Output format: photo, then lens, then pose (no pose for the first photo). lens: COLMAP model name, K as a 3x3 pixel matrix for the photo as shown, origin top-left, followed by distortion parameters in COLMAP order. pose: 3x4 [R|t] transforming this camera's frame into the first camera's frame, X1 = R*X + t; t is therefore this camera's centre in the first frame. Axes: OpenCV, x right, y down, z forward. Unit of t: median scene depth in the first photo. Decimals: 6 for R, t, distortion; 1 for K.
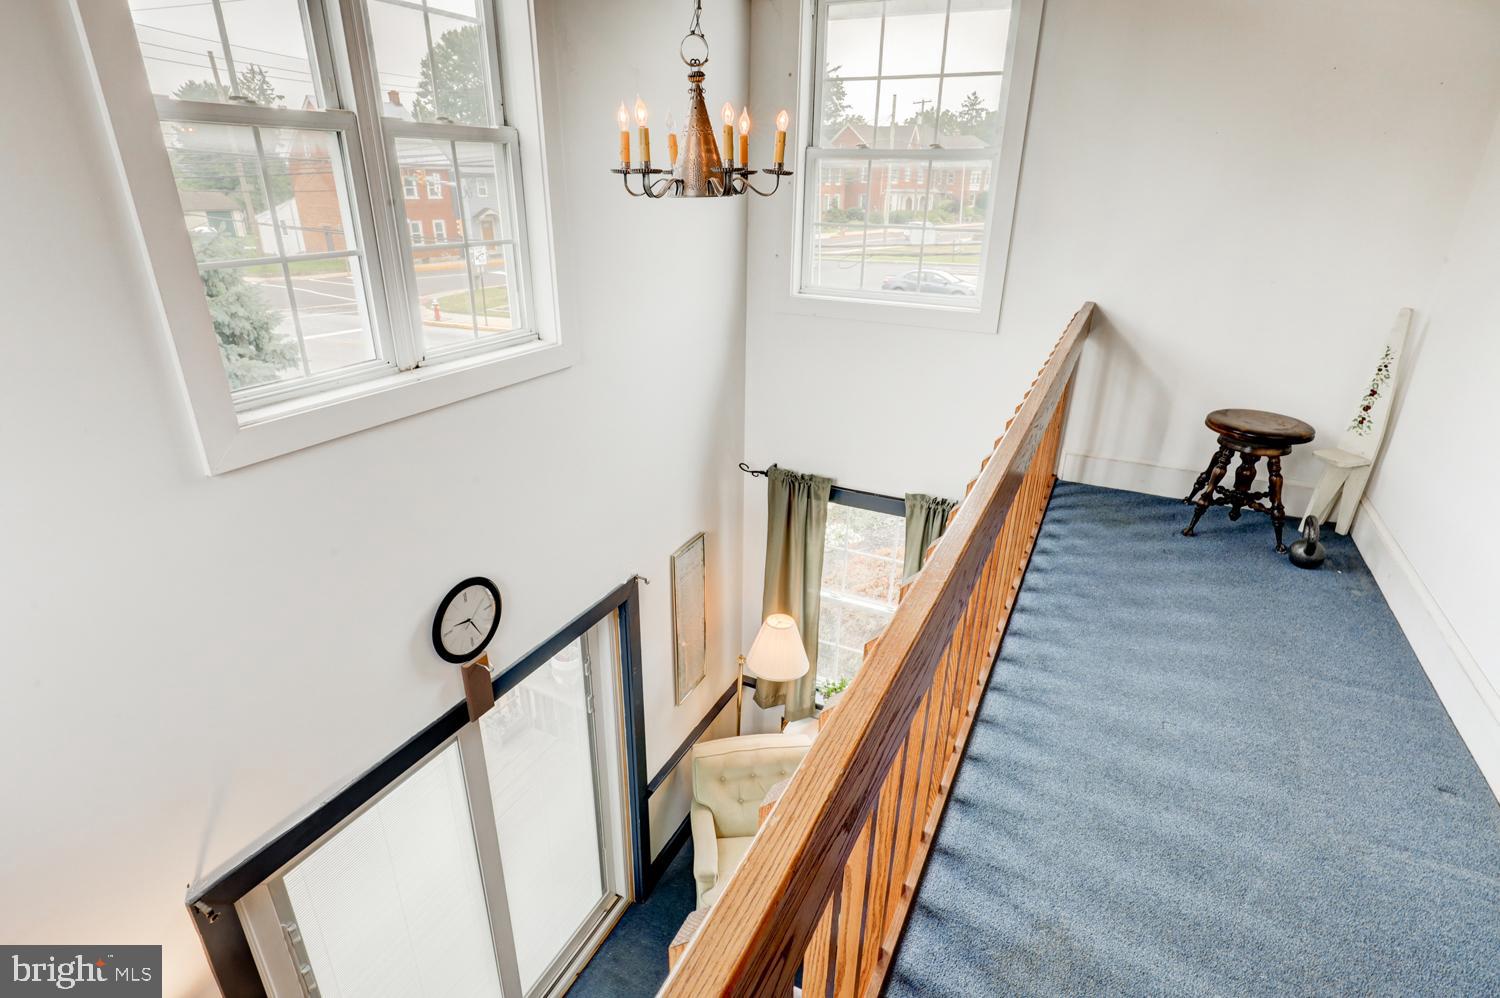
lens RADIAL K [[751.8, 0, 750.0], [0, 751.8, 499.0], [0, 0, 1]] dist [-0.001833, -0.000187]
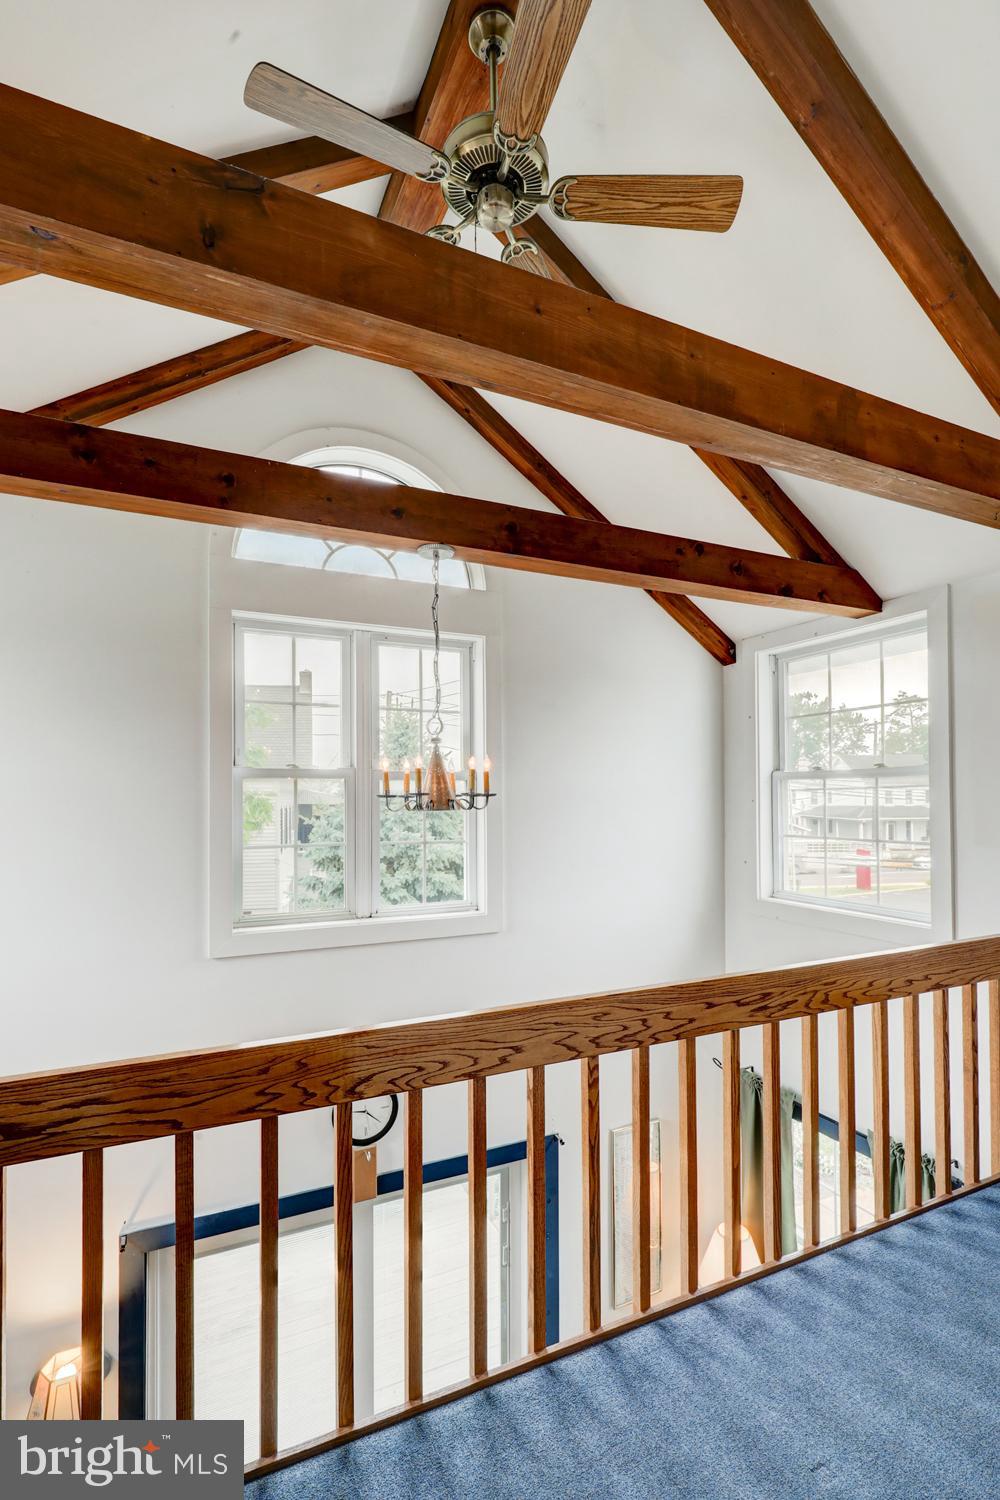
lens RADIAL K [[689.0, 0, 498.7], [0, 689.0, 784.4], [0, 0, 1]] dist [0.000128, 0.000766]
pose [[0.785704, -0.029146, -0.617915, 0.696424], [-0.228913, 0.914282, -0.334197, -0.014947], [0.574689, 0.404029, 0.711683, 0.057015]]
